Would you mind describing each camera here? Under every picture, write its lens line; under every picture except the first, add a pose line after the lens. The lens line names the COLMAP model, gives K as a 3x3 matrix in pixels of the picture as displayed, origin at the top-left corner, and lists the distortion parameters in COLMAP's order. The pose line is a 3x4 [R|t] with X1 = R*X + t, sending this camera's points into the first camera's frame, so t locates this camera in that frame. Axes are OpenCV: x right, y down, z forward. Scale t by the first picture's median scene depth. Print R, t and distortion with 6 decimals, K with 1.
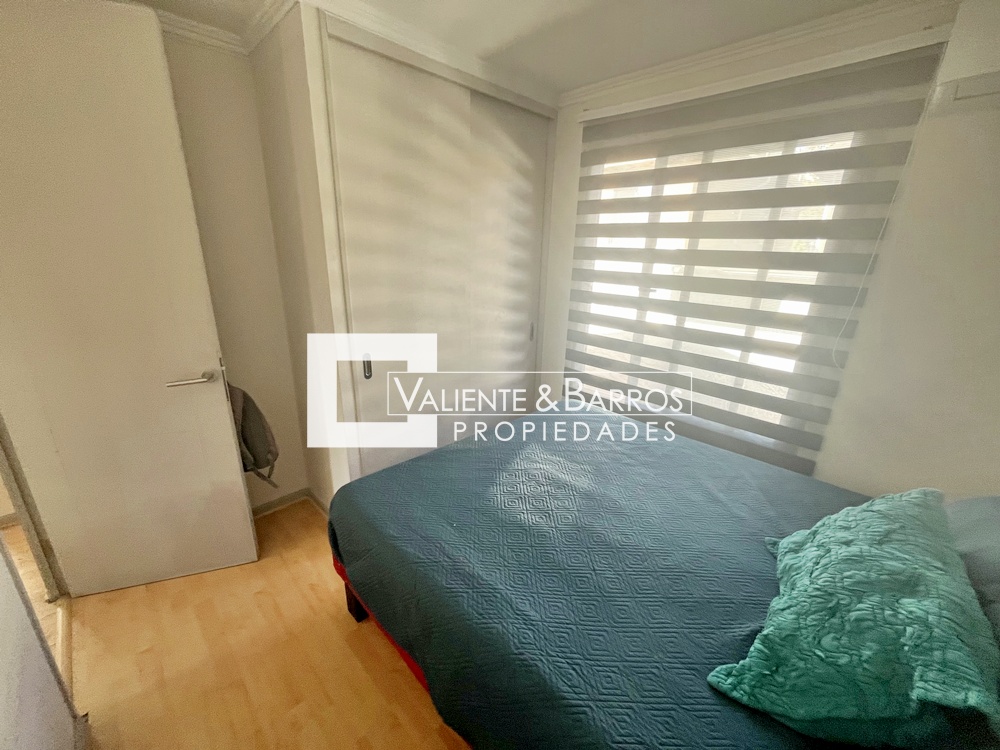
lens RADIAL K [[400.8, 0, 499.7], [0, 400.8, 374.3], [0, 0, 1]] dist [-0.003177, -0.000261]
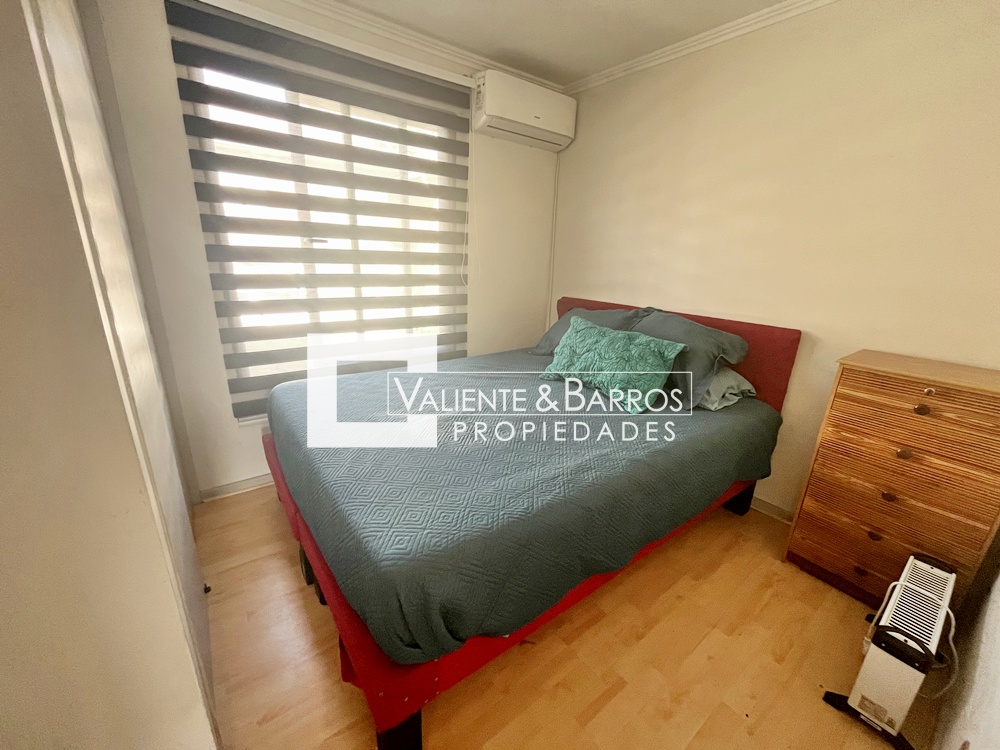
lens RADIAL K [[400.8, 0, 499.7], [0, 400.8, 374.3], [0, 0, 1]] dist [-0.003177, -0.000261]
pose [[0.143750, -0.315337, 0.938029, -0.724229], [0.267558, 0.924957, 0.269940, -0.081601], [-0.952759, 0.212173, 0.217333, 0.597425]]
